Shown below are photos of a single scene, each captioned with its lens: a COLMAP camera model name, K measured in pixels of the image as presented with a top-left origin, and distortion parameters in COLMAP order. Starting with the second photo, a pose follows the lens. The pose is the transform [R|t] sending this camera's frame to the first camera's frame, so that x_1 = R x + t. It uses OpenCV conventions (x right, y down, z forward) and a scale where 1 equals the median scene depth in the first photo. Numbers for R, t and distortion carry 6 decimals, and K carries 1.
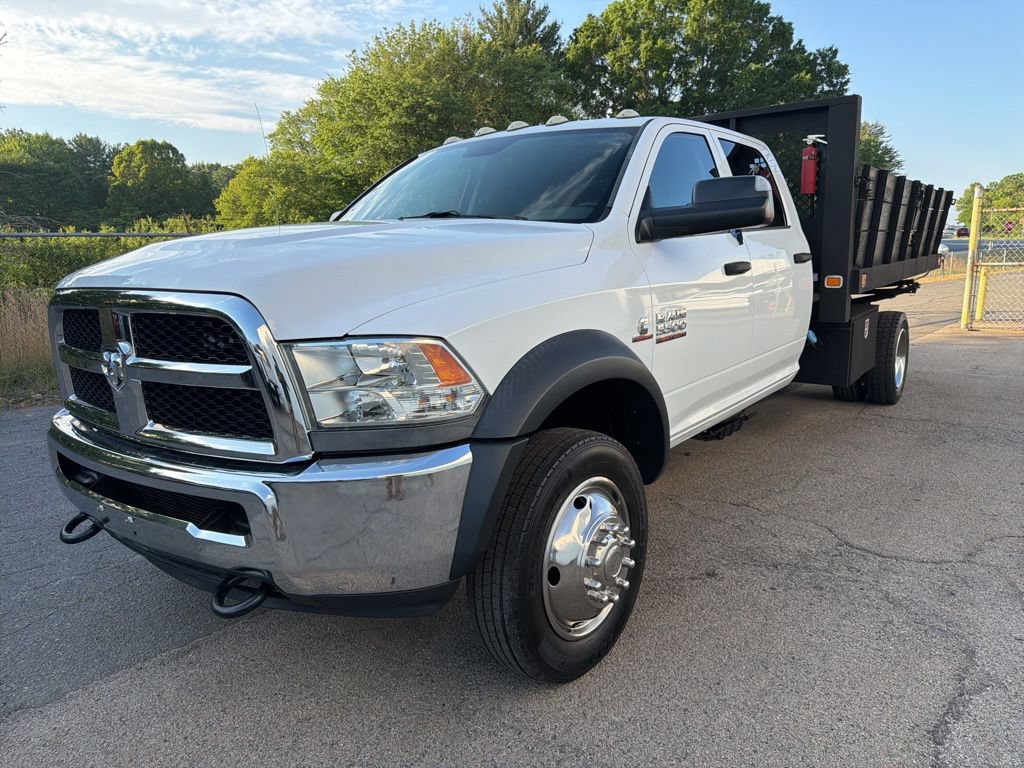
lens RADIAL K [[725.3, 0, 510.4], [0, 725.3, 383.8], [0, 0, 1]] dist [0.053817, -0.066564]
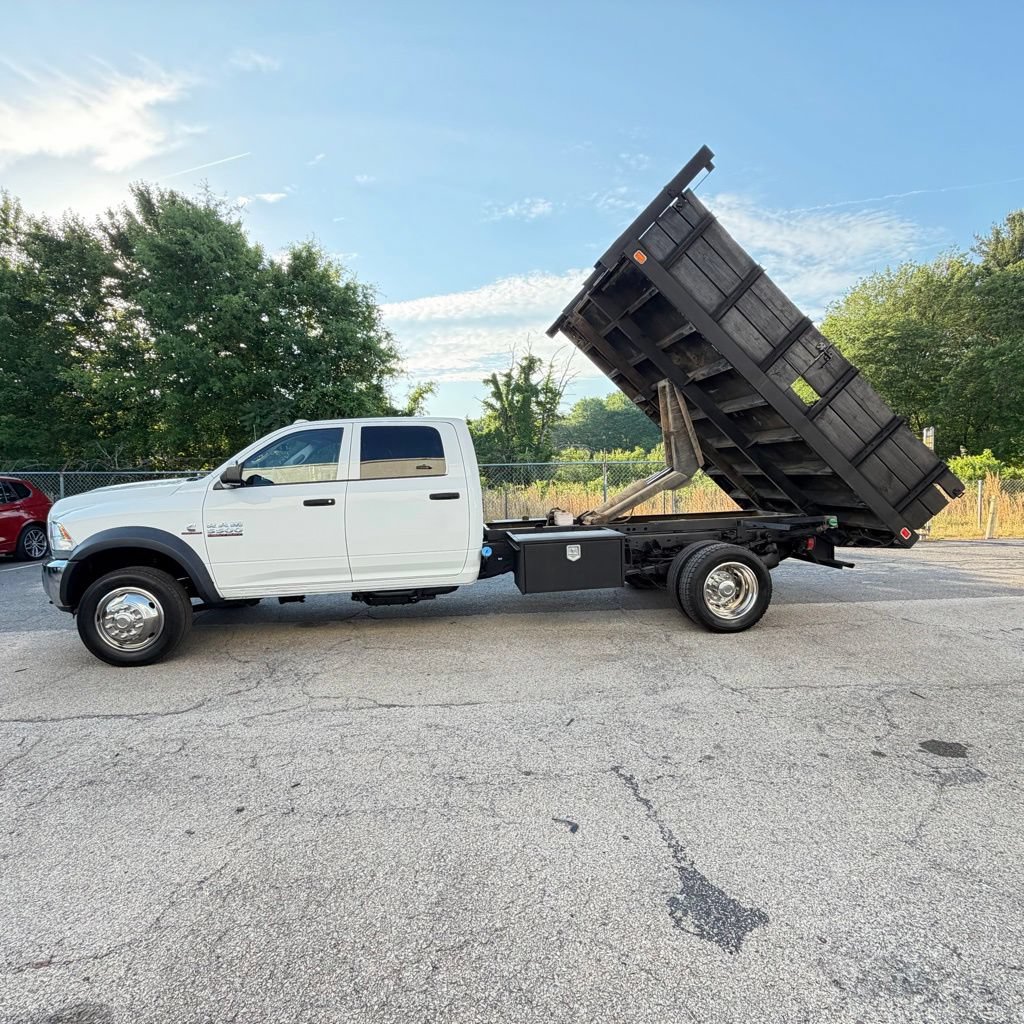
lens RADIAL K [[546.5, 0, 506.8], [0, 546.5, 509.1], [0, 0, 1]] dist [0.000994, -0.000180]
pose [[0.686682, 0.058313, -0.724616, 1.770664], [-0.124919, 0.991416, -0.038596, -0.166370], [0.716145, 0.117021, 0.688072, 0.459590]]
